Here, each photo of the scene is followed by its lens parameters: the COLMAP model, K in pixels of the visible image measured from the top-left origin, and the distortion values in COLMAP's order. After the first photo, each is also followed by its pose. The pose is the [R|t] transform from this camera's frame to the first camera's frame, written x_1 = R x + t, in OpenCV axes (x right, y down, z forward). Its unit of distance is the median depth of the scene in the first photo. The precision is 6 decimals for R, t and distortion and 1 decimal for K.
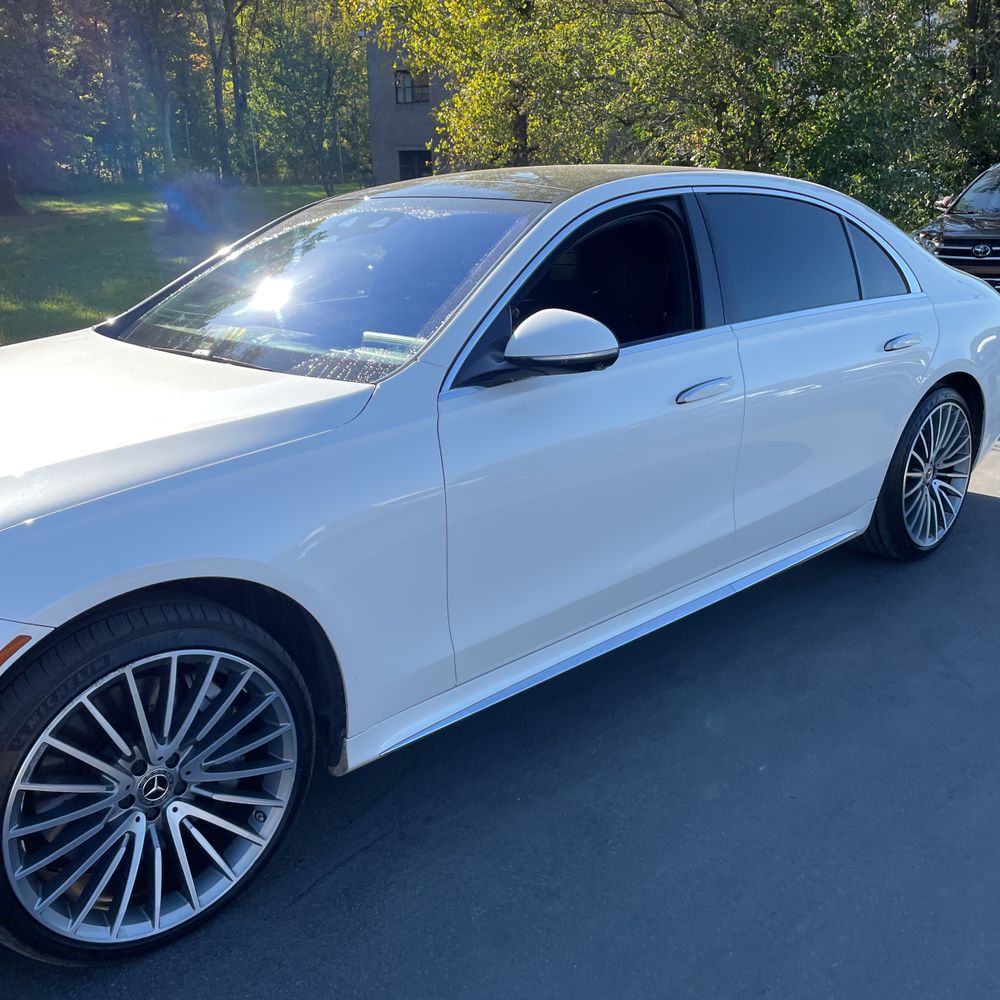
lens RADIAL K [[1015.5, 0, 502.7], [0, 1015.5, 541.2], [0, 0, 1]] dist [0.067390, -0.090356]
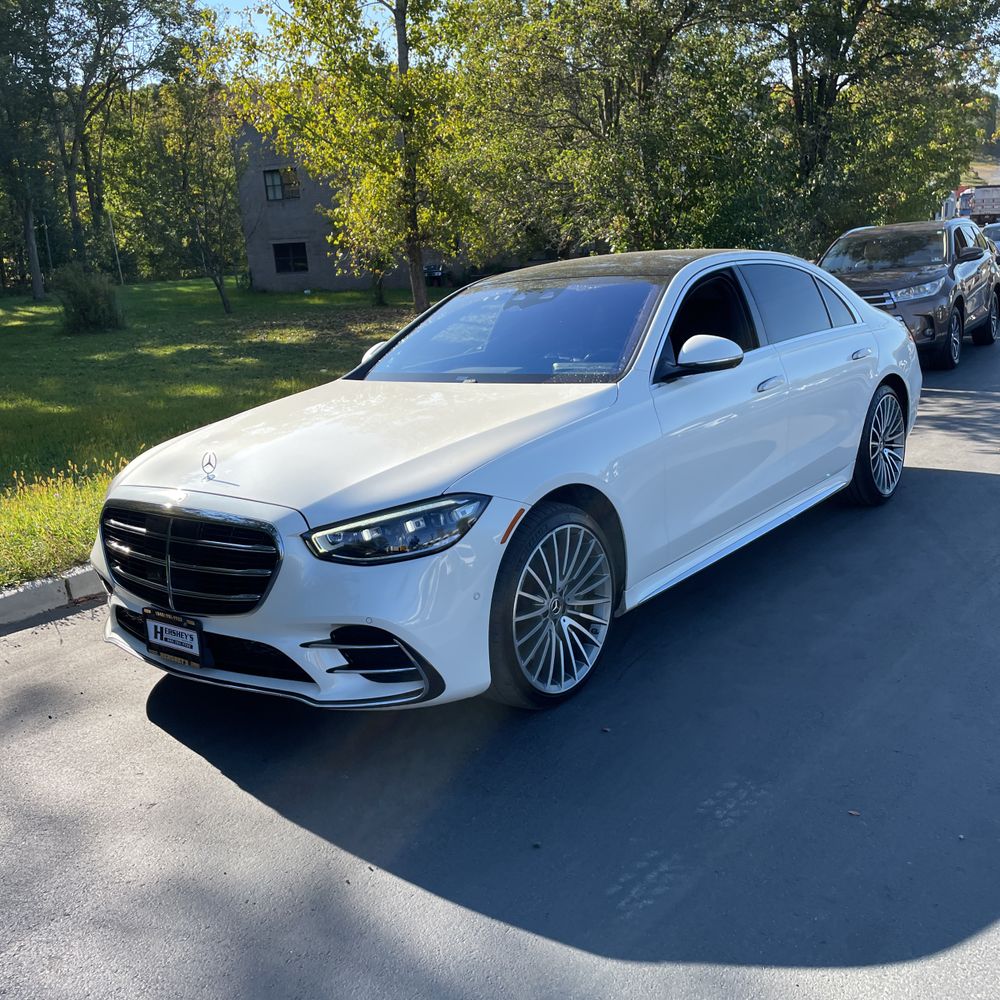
lens RADIAL K [[1016.0, 0, 528.6], [0, 1016.0, 504.6], [0, 0, 1]] dist [0.068030, -0.110460]
pose [[0.985426, -0.087302, 0.145993, -0.288266], [0.102248, 0.989900, -0.098206, 0.107218], [-0.135945, 0.111702, 0.984399, -0.340494]]
